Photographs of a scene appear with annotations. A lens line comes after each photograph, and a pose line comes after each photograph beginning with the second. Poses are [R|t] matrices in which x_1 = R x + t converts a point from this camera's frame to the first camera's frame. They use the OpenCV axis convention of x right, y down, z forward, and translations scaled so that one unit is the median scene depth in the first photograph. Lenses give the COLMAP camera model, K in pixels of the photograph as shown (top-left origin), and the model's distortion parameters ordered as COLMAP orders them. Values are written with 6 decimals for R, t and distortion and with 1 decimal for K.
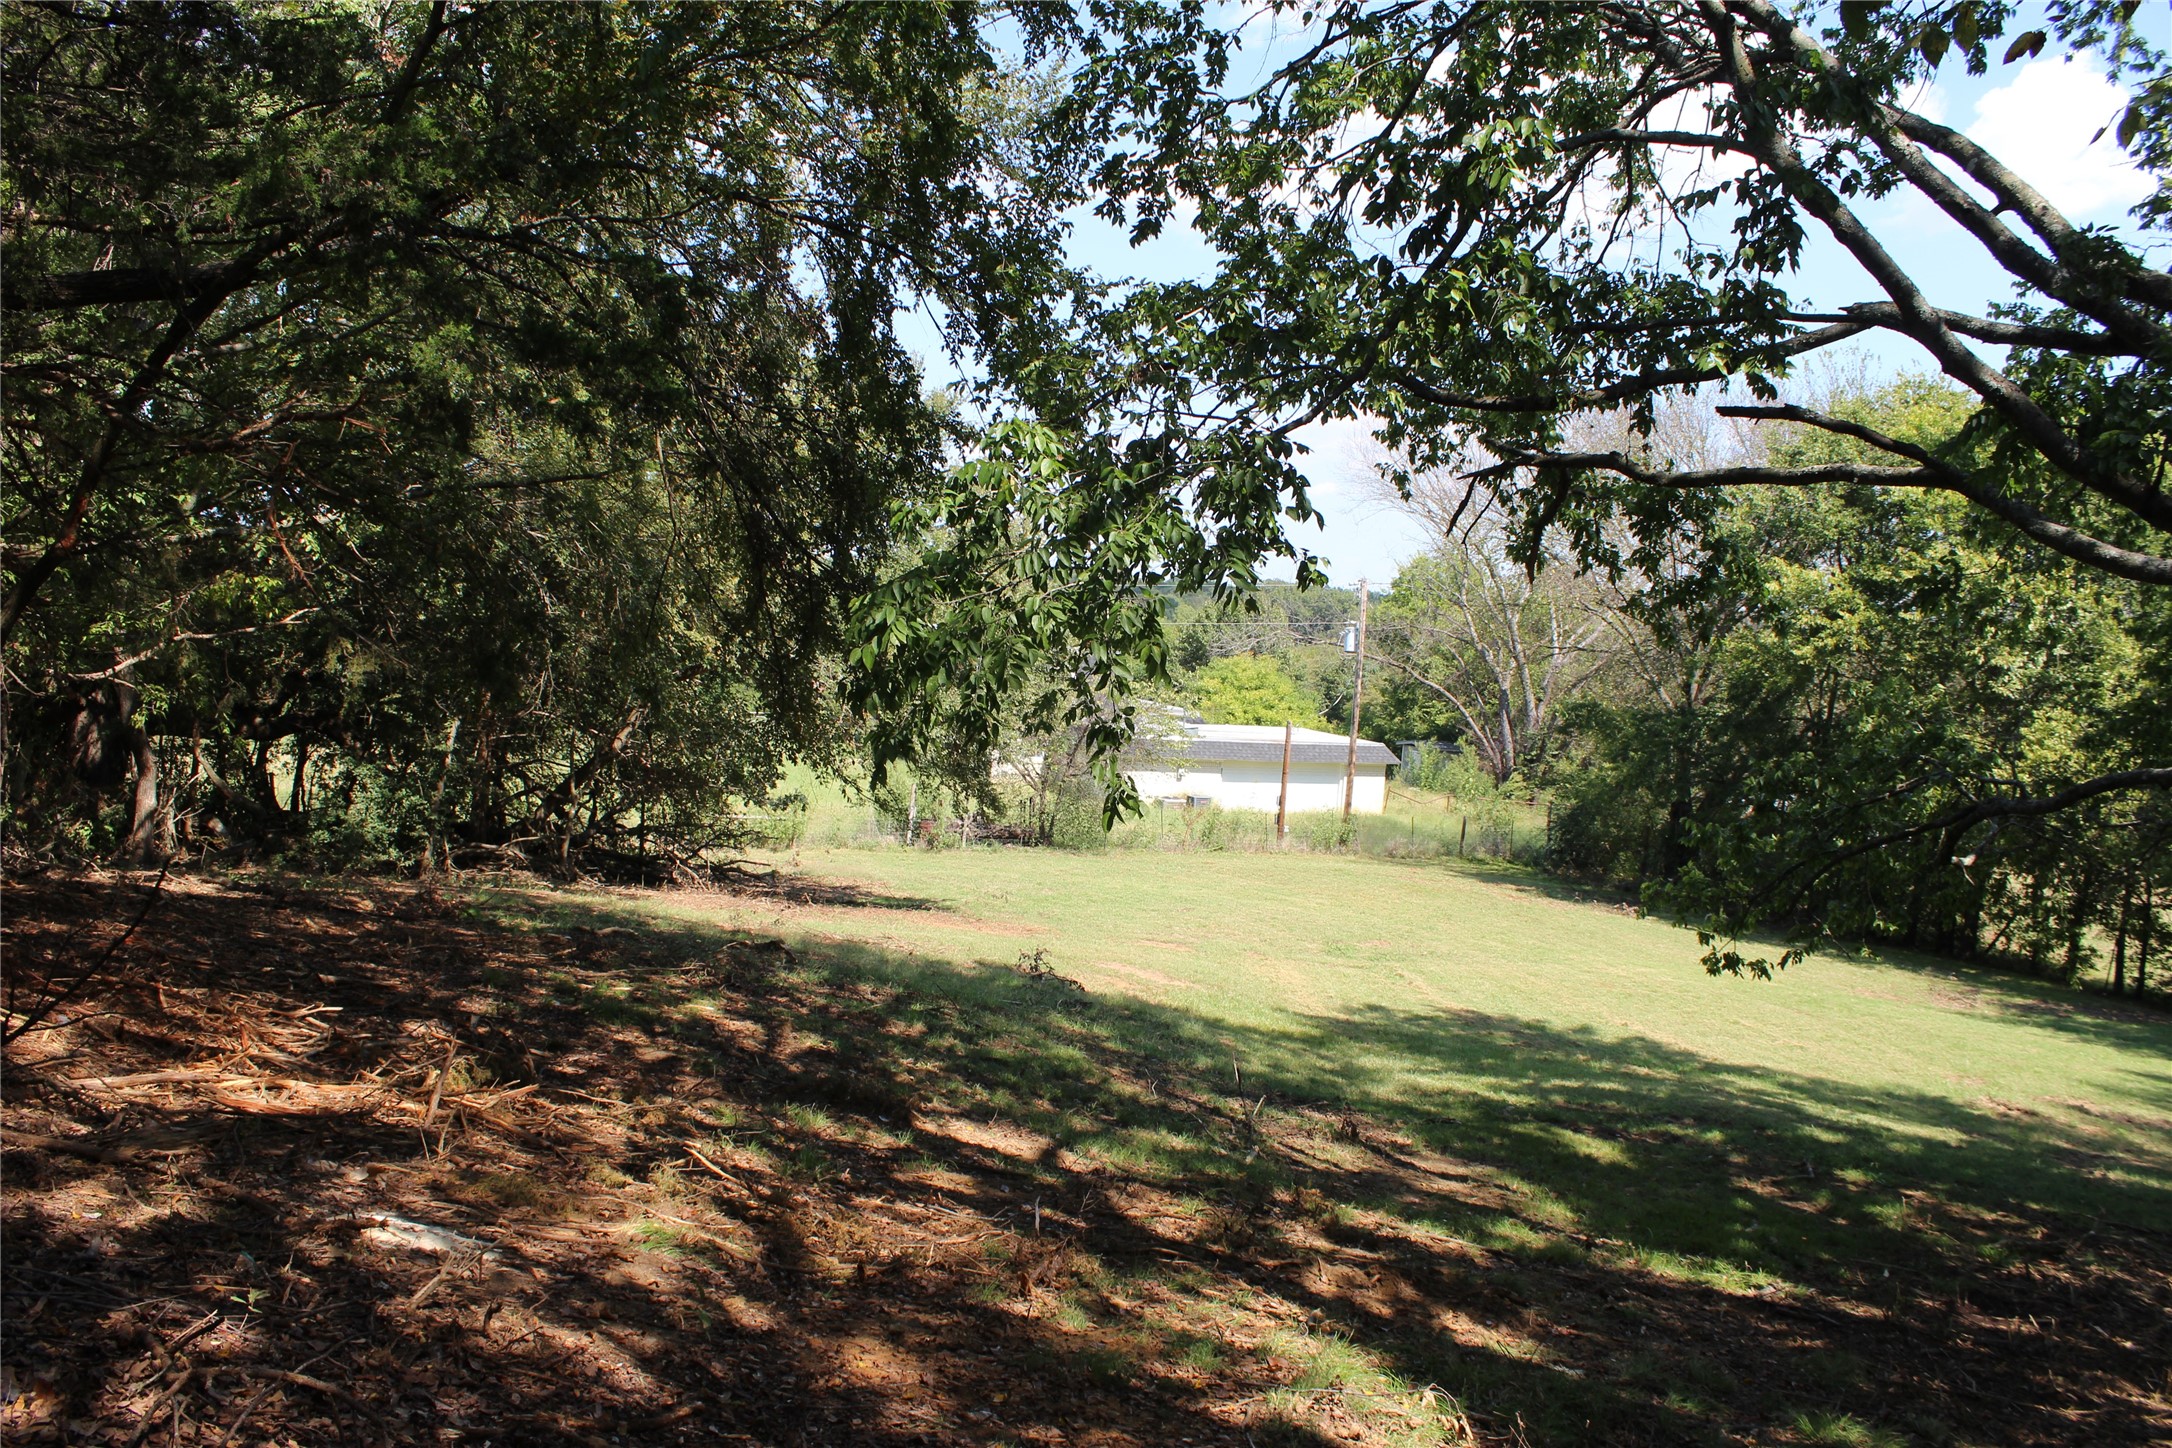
lens RADIAL K [[1768.4, 0, 1092.6], [0, 1768.4, 718.2], [0, 0, 1]] dist [-0.165963, 0.149961]
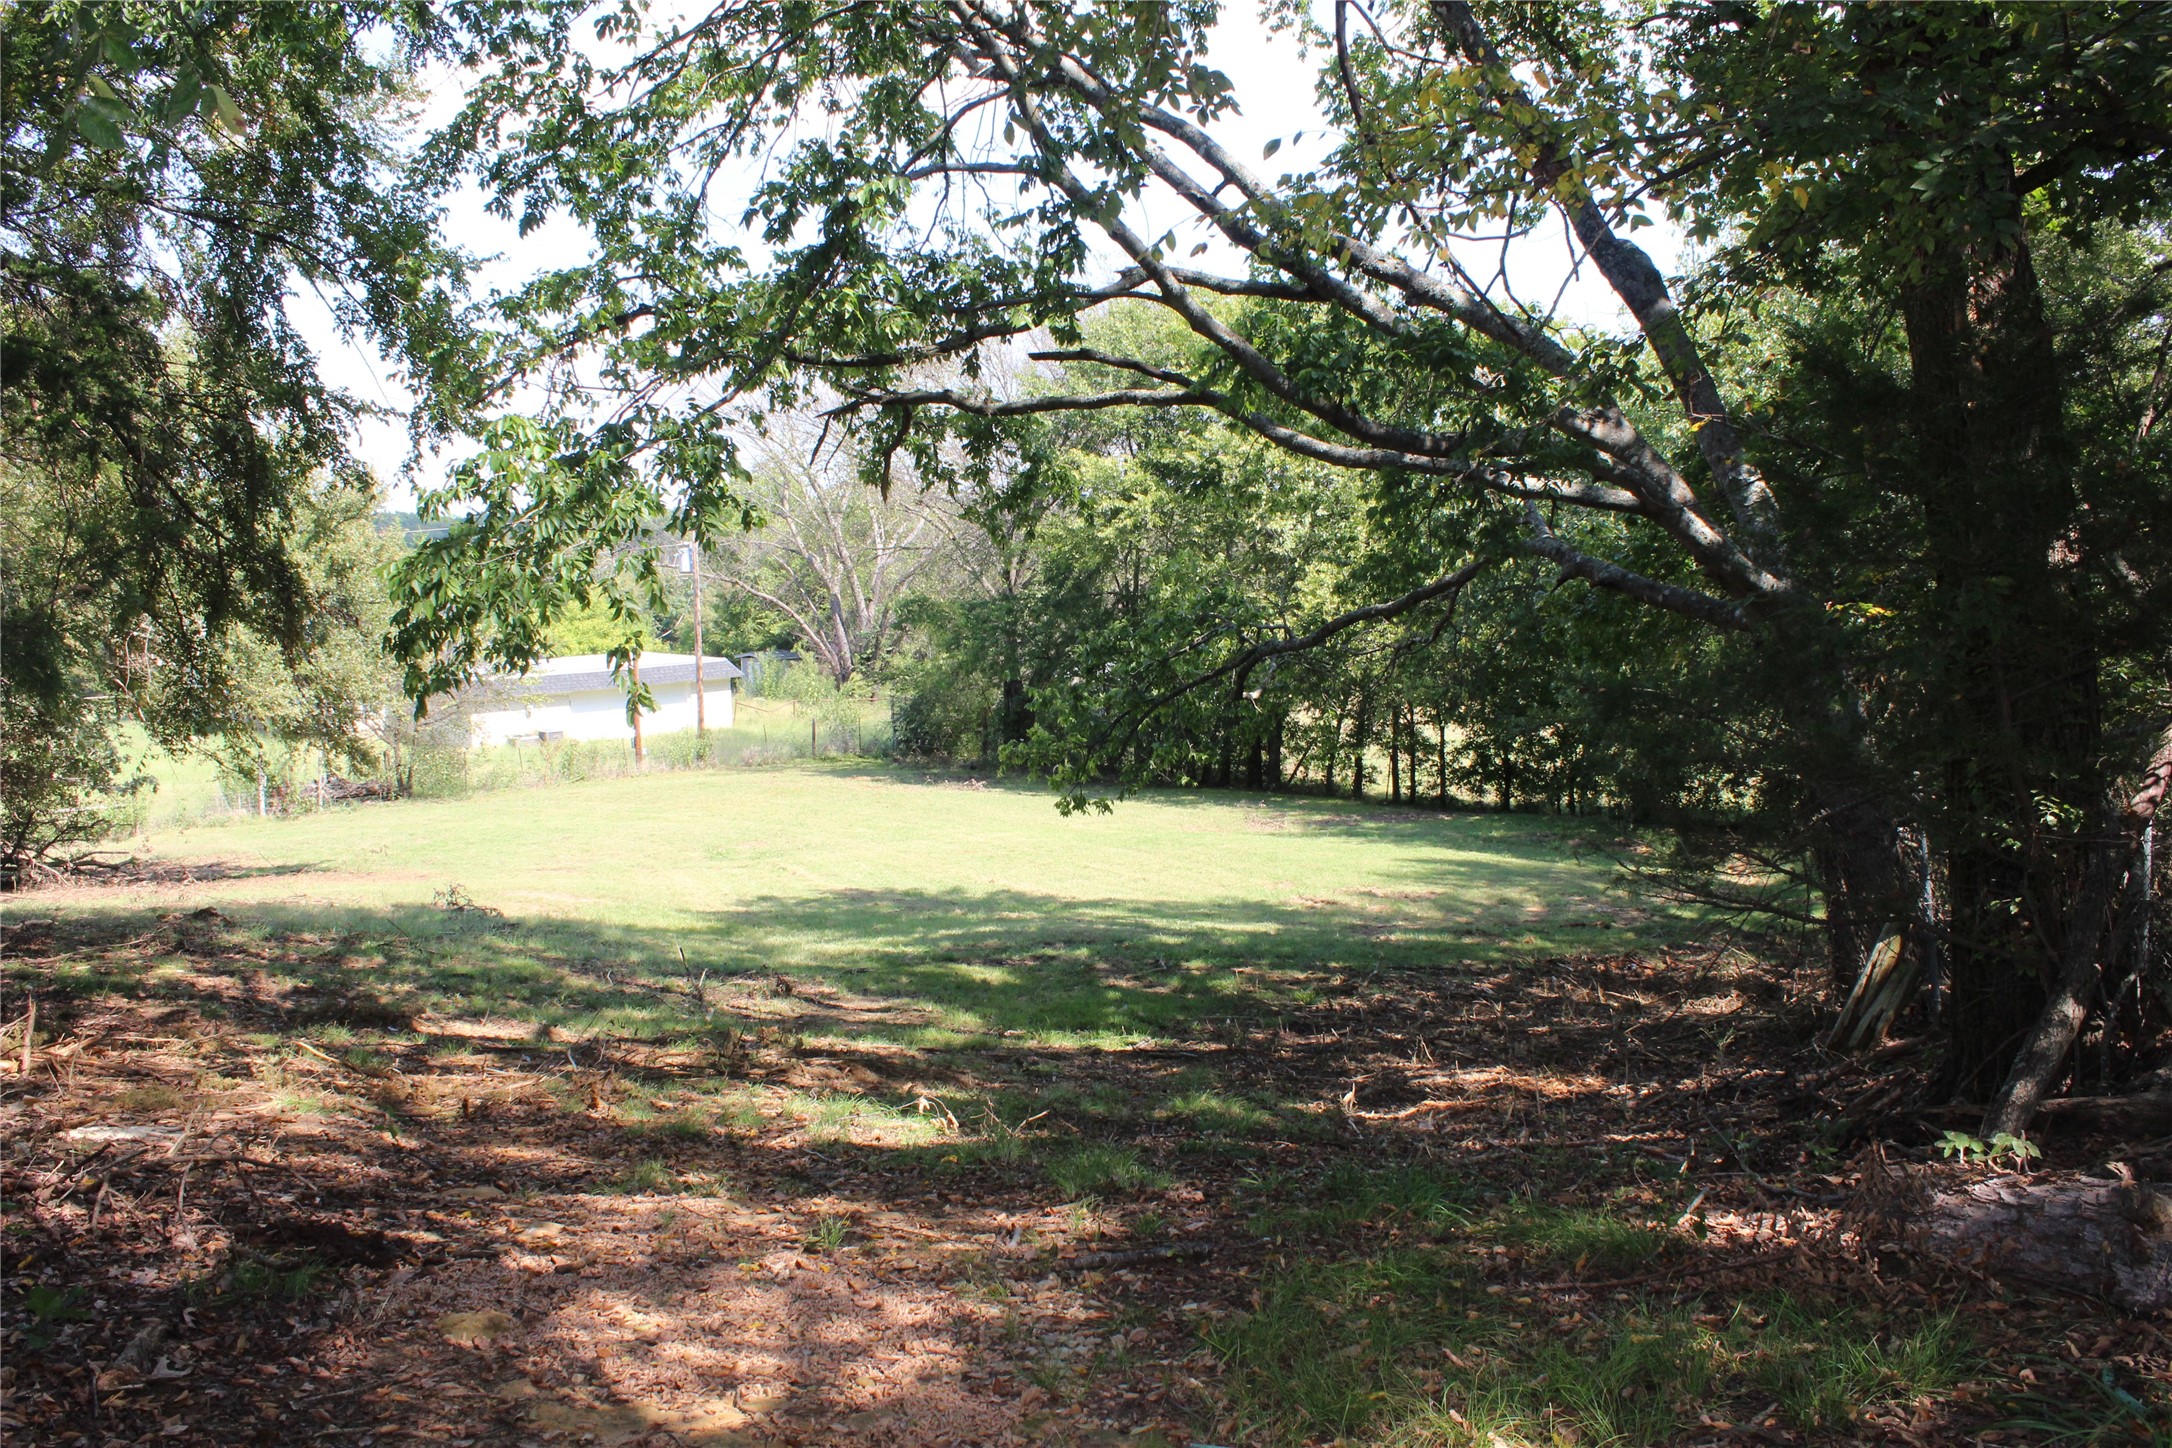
lens RADIAL K [[1768.4, 0, 1092.6], [0, 1768.4, 718.2], [0, 0, 1]] dist [-0.165963, 0.149961]
pose [[0.923866, -0.121088, 0.363056, -0.052534], [0.102731, 0.992276, 0.069531, 0.000191], [-0.368671, -0.026941, 0.929169, -0.122417]]
